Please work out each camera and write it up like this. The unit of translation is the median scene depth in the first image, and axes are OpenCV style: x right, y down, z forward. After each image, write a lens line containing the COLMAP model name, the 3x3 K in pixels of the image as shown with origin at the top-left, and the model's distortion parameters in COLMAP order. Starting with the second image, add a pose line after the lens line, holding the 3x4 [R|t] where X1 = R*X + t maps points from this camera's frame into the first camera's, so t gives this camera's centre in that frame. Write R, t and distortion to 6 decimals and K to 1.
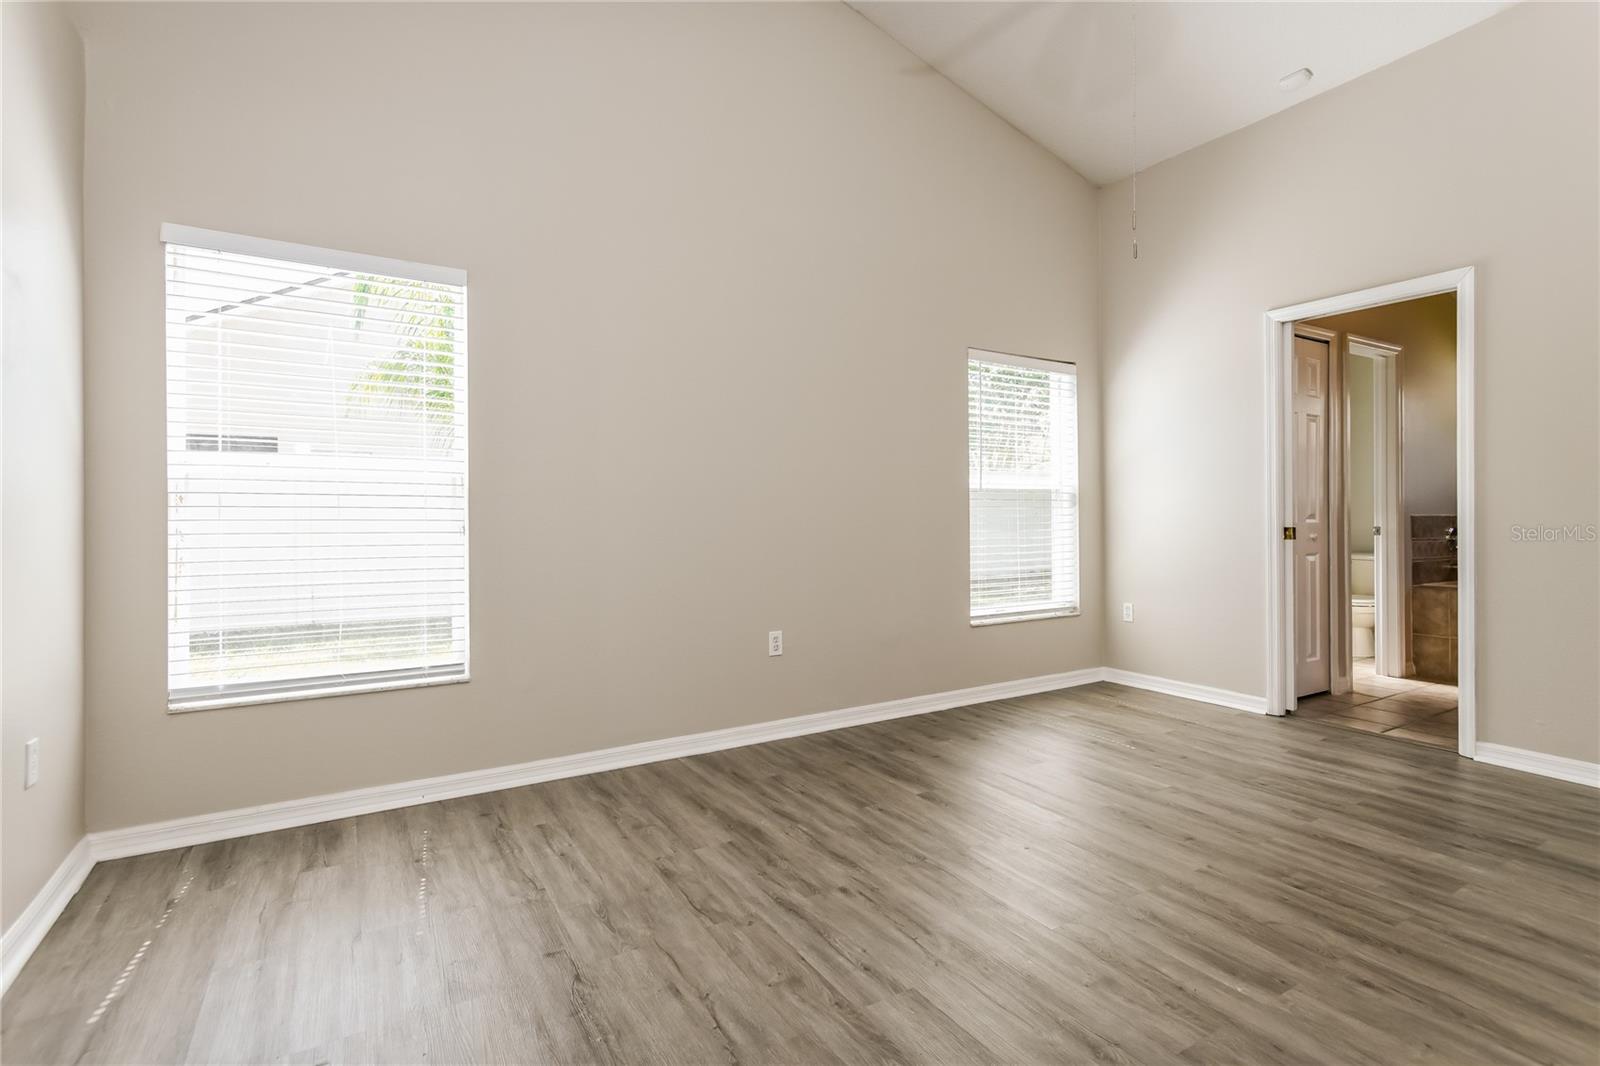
lens RADIAL K [[782.4, 0, 807.2], [0, 782.4, 524.1], [0, 0, 1]] dist [-0.003603, 0.005108]
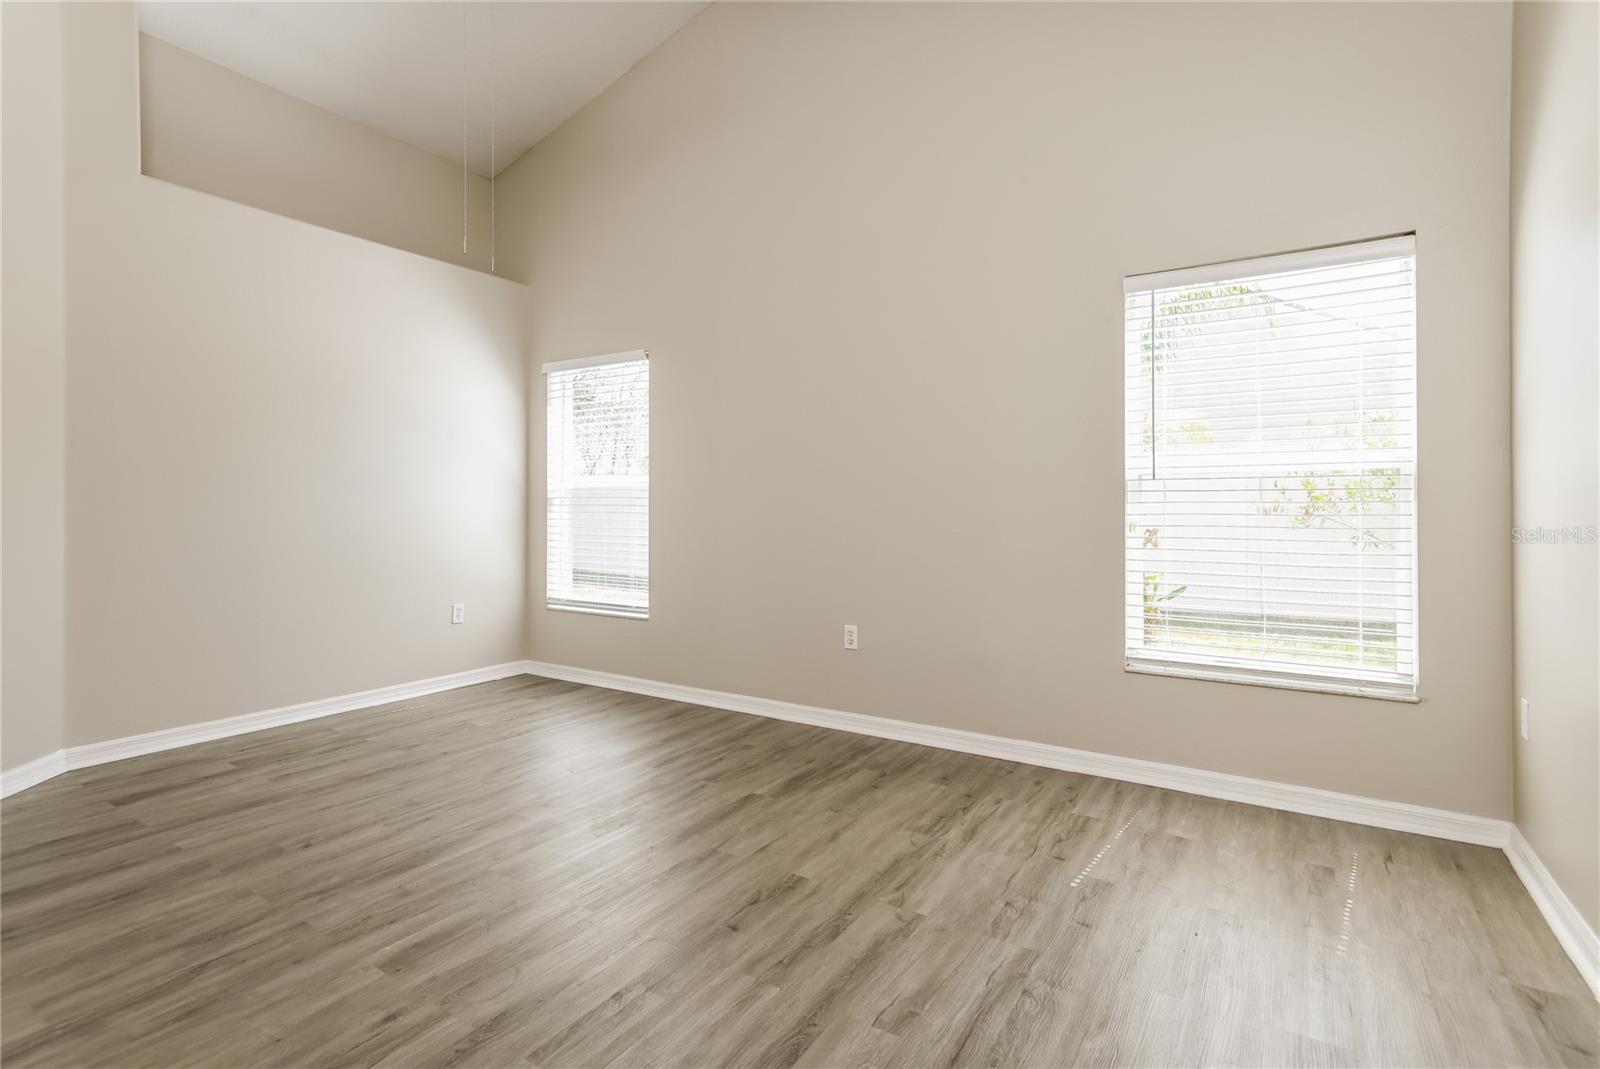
lens RADIAL K [[782.4, 0, 801.6], [0, 782.4, 523.1], [0, 0, 1]] dist [-0.003603, 0.005108]
pose [[0.417577, 0.022236, -0.908370, 0.947534], [-0.011851, 0.999749, 0.019025, -0.016983], [0.908564, 0.002820, 0.417735, 0.567015]]
